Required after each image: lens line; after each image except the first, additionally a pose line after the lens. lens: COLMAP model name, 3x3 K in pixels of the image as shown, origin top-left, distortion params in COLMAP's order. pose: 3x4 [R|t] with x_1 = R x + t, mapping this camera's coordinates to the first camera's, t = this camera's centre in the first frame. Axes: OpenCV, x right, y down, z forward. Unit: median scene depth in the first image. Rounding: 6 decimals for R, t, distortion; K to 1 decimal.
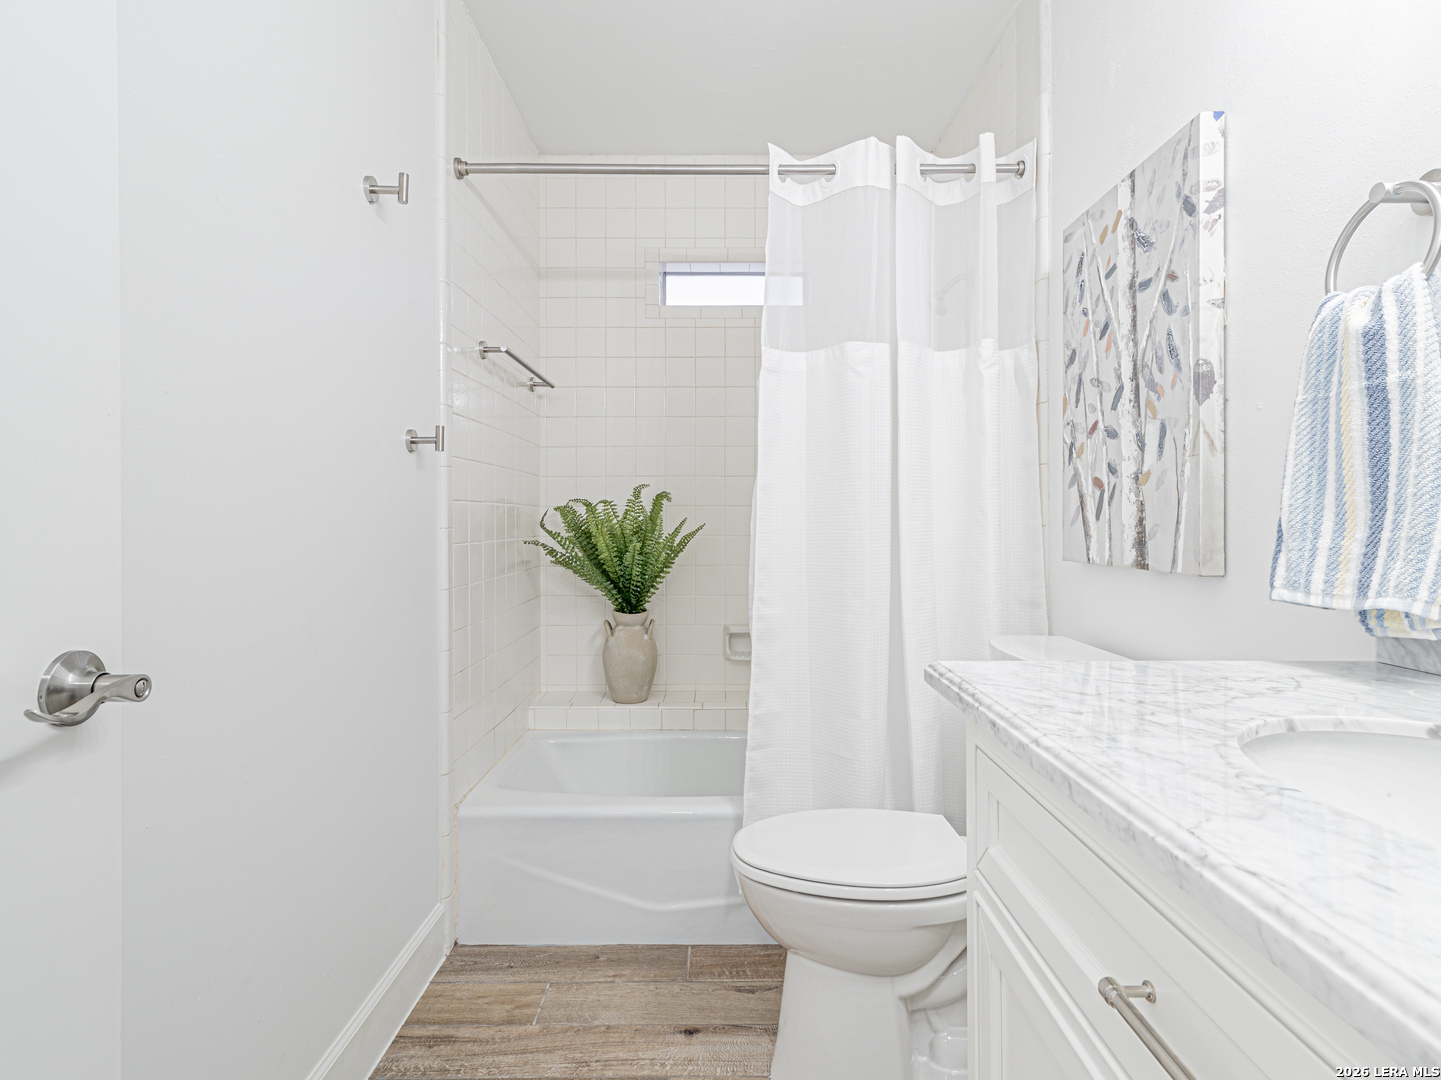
lens RADIAL K [[763.2, 0, 723.9], [0, 763.2, 510.7], [0, 0, 1]] dist [0.002608, -0.000229]
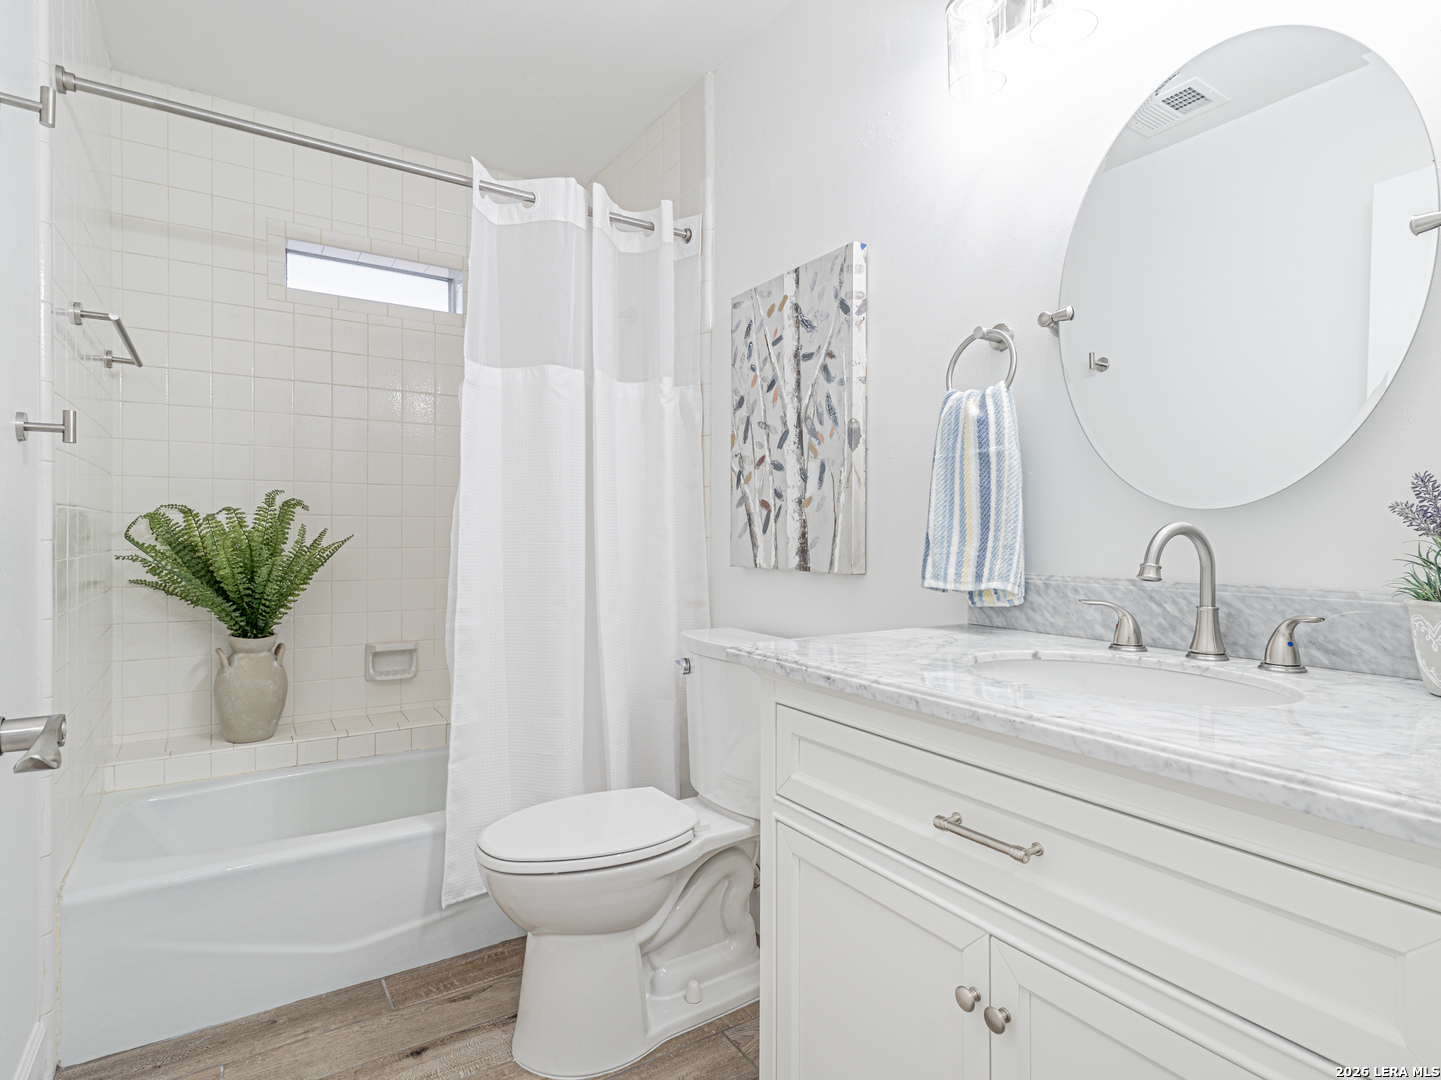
lens RADIAL K [[772.7, 0, 722.4], [0, 772.7, 523.5], [0, 0, 1]] dist [0.000571, 0.000428]
pose [[0.841126, 0.011402, 0.540719, -0.254904], [-0.012429, 0.999921, -0.001751, -0.001340], [-0.540696, -0.005248, 0.841202, -0.043939]]
